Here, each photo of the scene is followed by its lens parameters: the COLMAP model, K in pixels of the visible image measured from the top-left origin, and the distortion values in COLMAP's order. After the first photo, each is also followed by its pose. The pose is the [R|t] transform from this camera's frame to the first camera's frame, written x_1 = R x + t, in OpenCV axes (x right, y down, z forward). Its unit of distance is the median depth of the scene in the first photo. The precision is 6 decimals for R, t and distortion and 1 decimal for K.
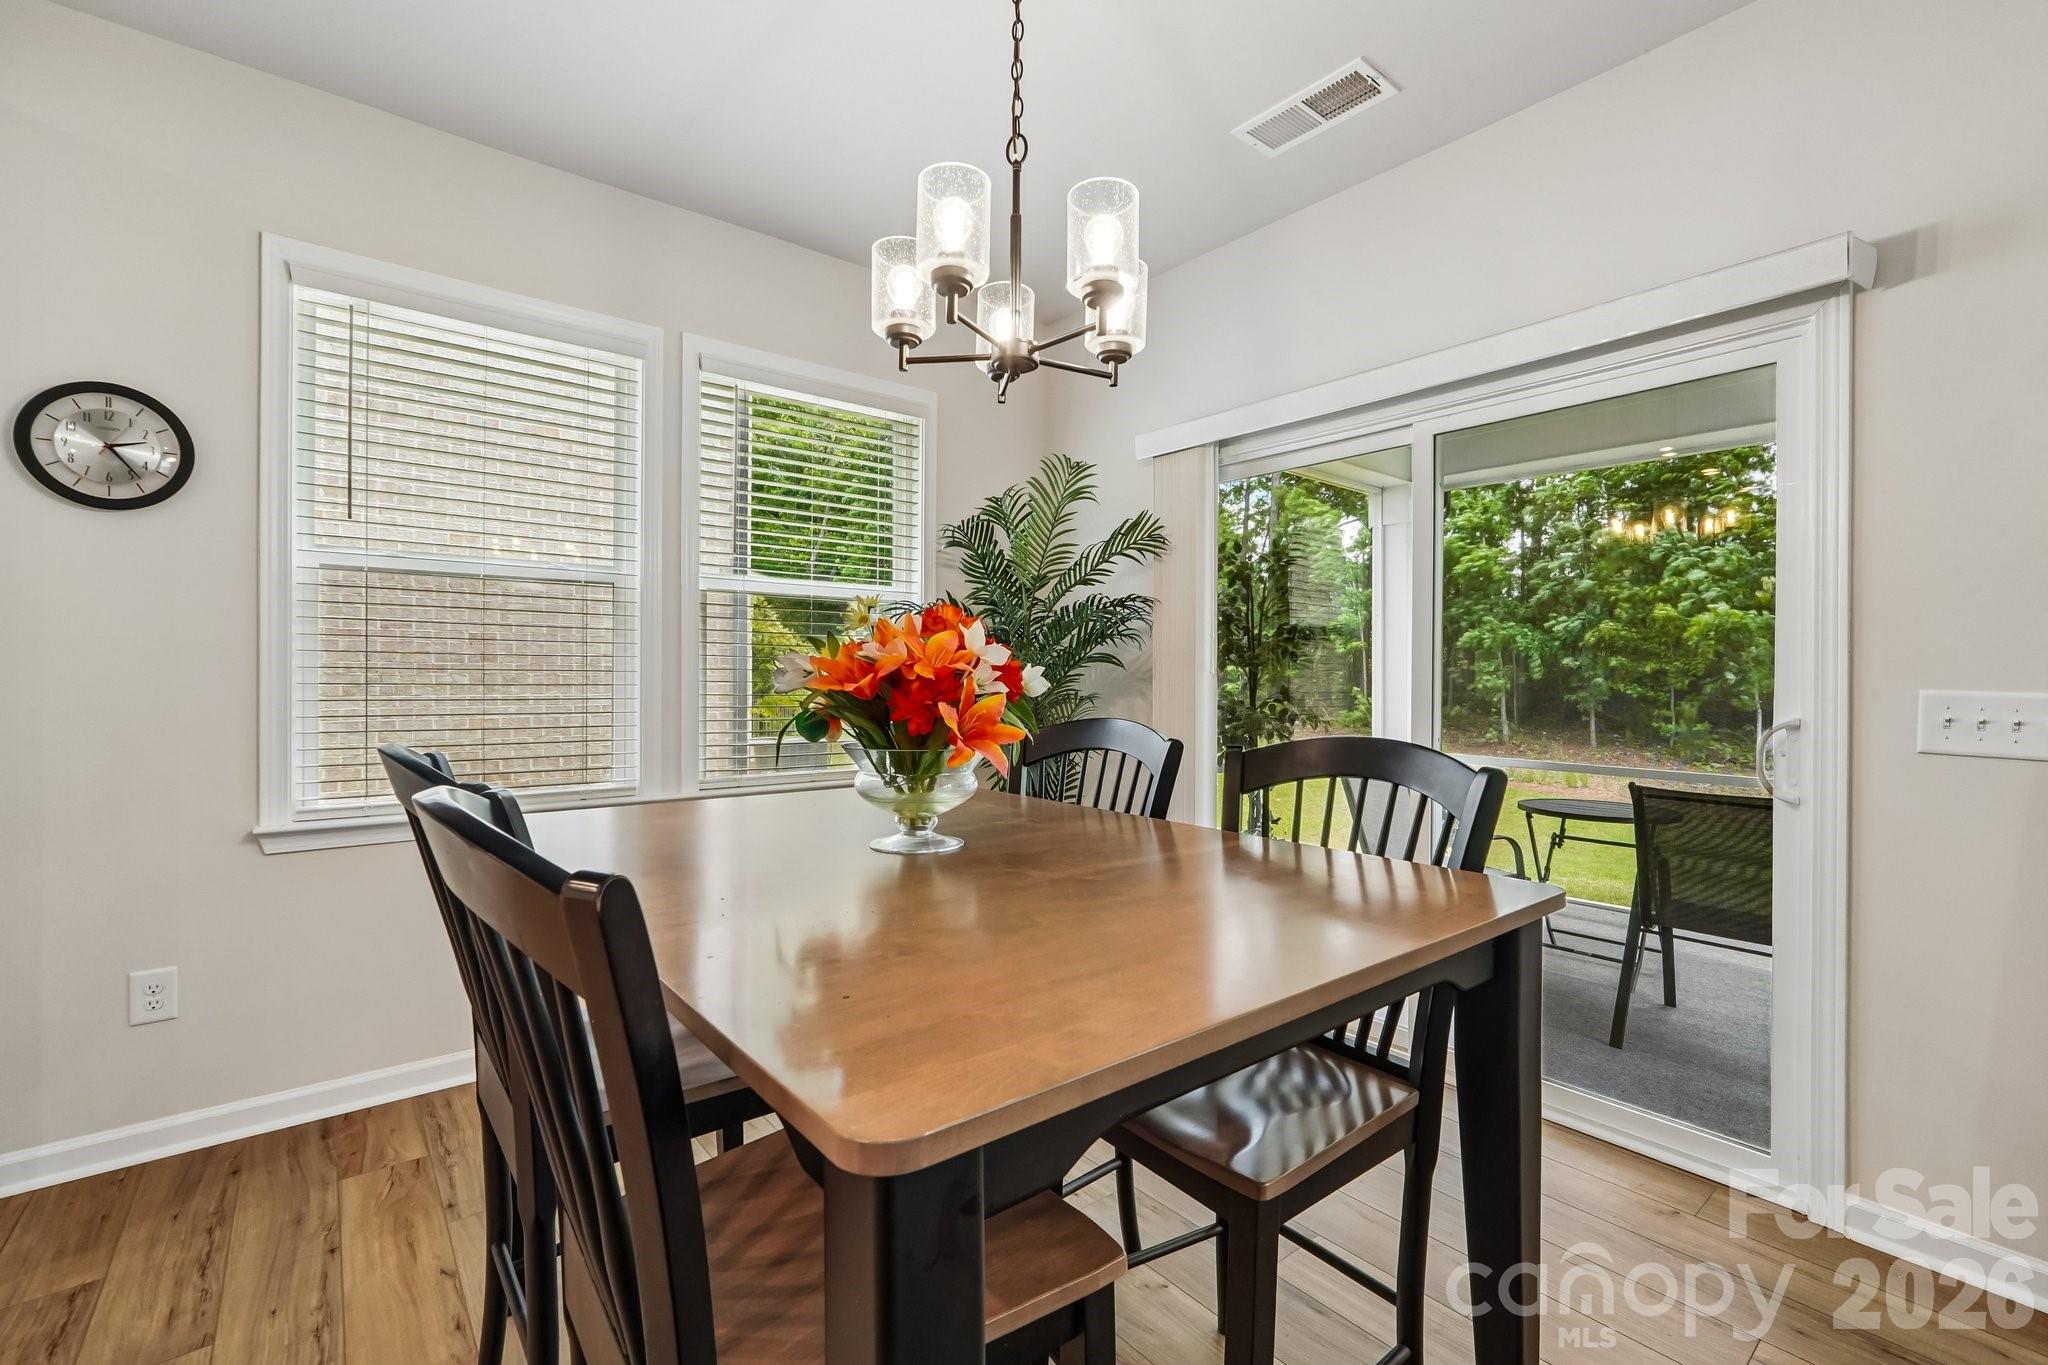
lens RADIAL K [[878.8, 0, 1013.8], [0, 878.8, 676.6], [0, 0, 1]] dist [-0.010040, 0.002233]
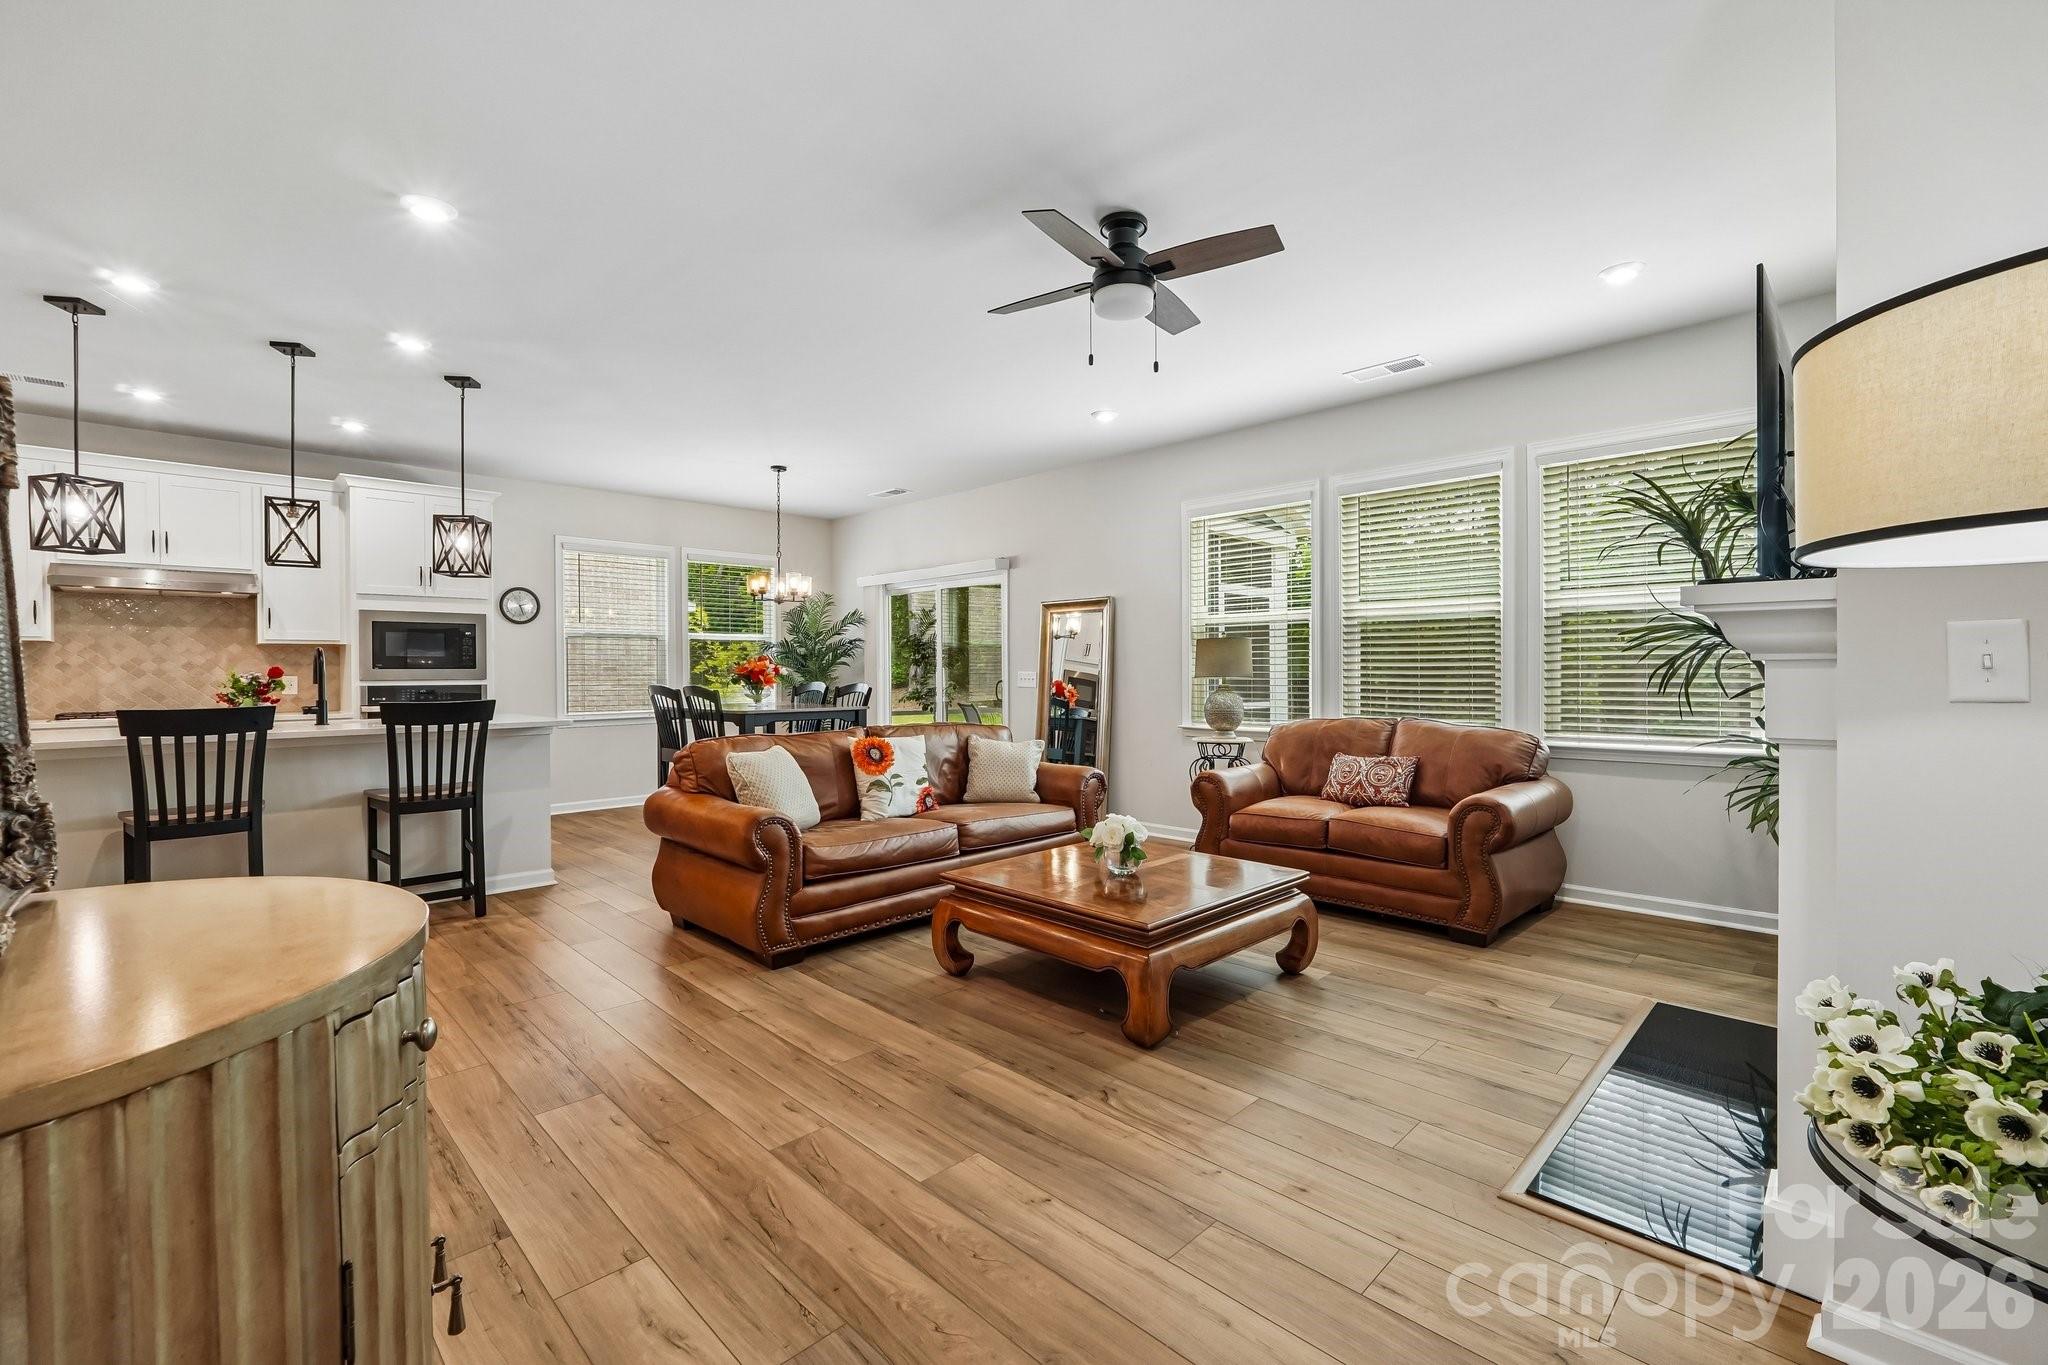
lens RADIAL K [[878.8, 0, 1025.9], [0, 878.8, 692.4], [0, 0, 1]] dist [-0.010040, 0.002233]
pose [[0.993656, -0.014095, 0.111571, 0.348265], [0.011188, 0.999583, 0.026639, 0.003313], [-0.111900, -0.025221, 0.993399, -1.692666]]
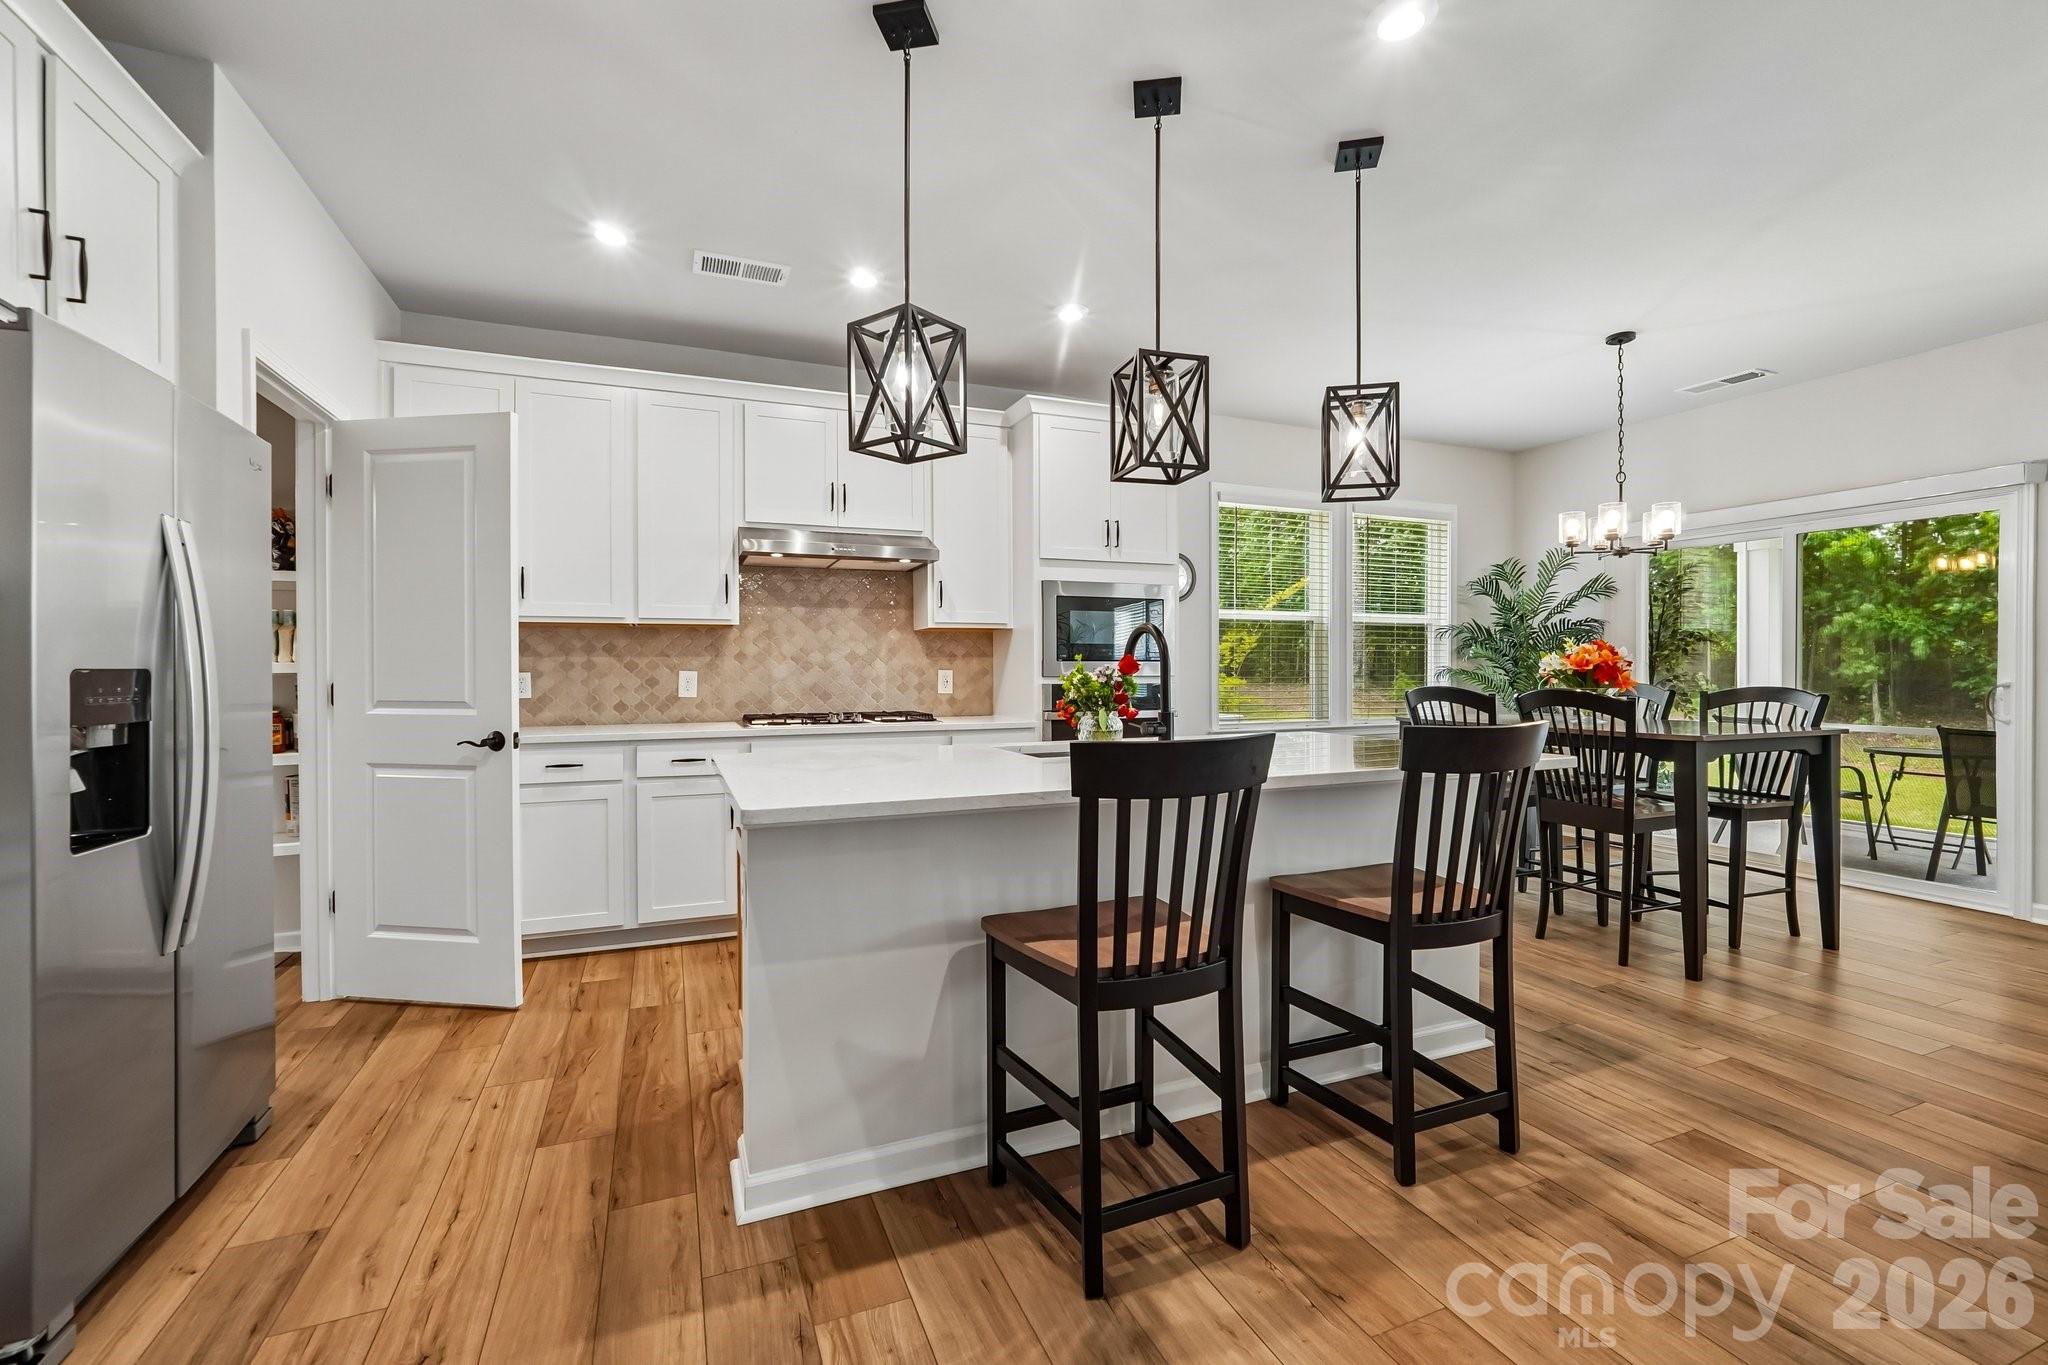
lens RADIAL K [[878.8, 0, 1014.5], [0, 878.8, 677.0], [0, 0, 1]] dist [-0.010040, 0.002233]
pose [[0.961317, -0.005568, -0.275388, -0.504504], [0.008101, 0.999935, 0.008061, 0.000640], [0.275325, -0.009980, 0.961299, -1.028958]]
